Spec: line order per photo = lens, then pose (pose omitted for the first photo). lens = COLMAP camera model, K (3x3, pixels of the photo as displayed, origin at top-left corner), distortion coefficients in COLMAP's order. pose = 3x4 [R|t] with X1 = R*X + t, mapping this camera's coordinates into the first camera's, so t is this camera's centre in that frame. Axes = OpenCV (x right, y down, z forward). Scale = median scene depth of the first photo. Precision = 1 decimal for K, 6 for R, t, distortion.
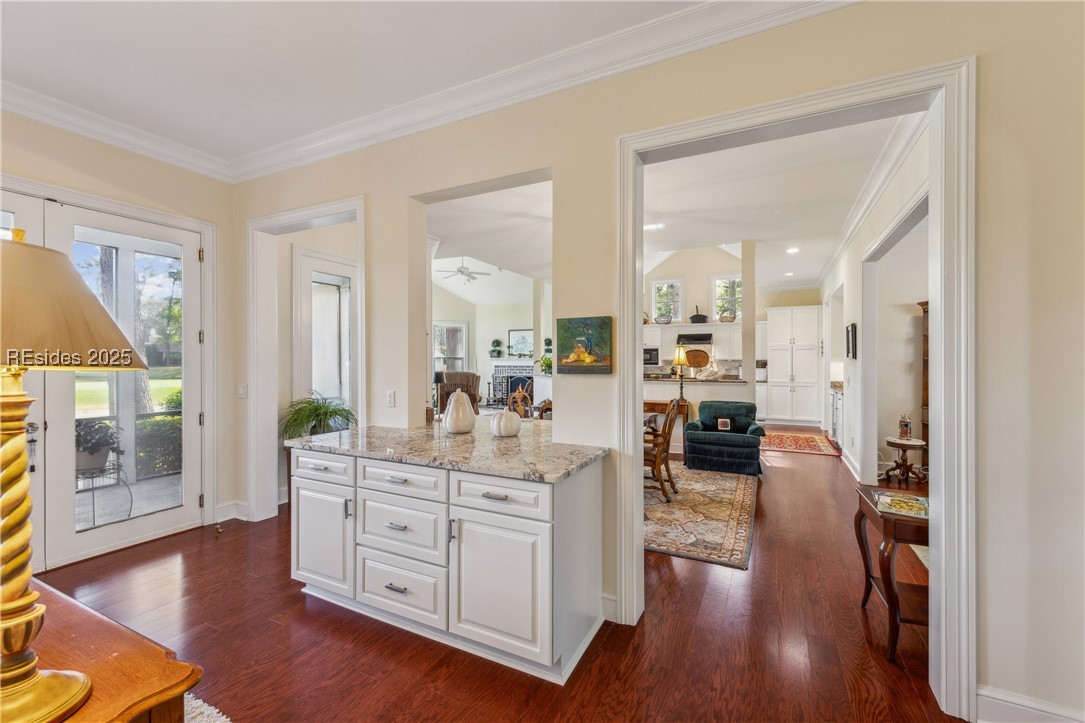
lens RADIAL K [[447.4, 0, 542.5], [0, 447.4, 361.5], [0, 0, 1]] dist [0.001050, 0.000098]
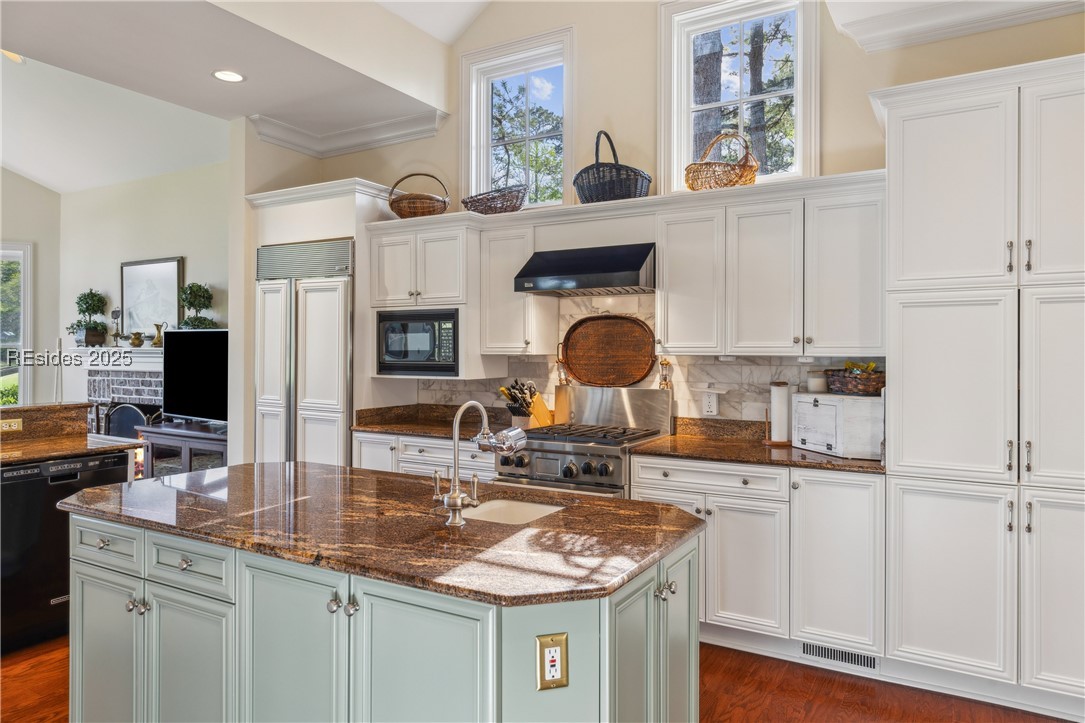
lens RADIAL K [[707.0, 0, 542.5], [0, 707.0, 361.5], [0, 0, 1]] dist [-0.002827, -0.000521]
pose [[0.997979, 0.006863, -0.063180, 0.342131], [-0.006616, 0.999970, 0.004103, -0.001593], [0.063207, -0.003677, 0.997994, 0.627064]]
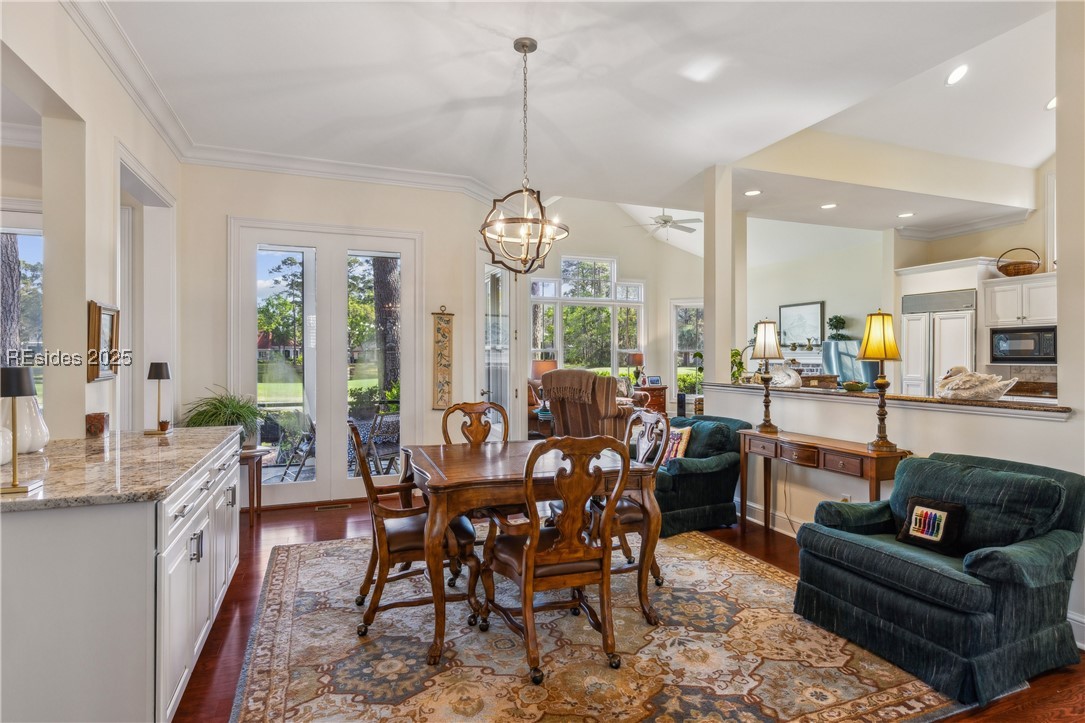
lens RADIAL K [[566.0, 0, 542.5], [0, 566.0, 361.5], [0, 0, 1]] dist [-0.012341, 0.000075]
pose [[0.739556, 0.003253, -0.673087, 0.263857], [-0.000818, 0.999992, 0.003934, 0.004907], [0.673094, -0.002359, 0.739553, 0.252766]]
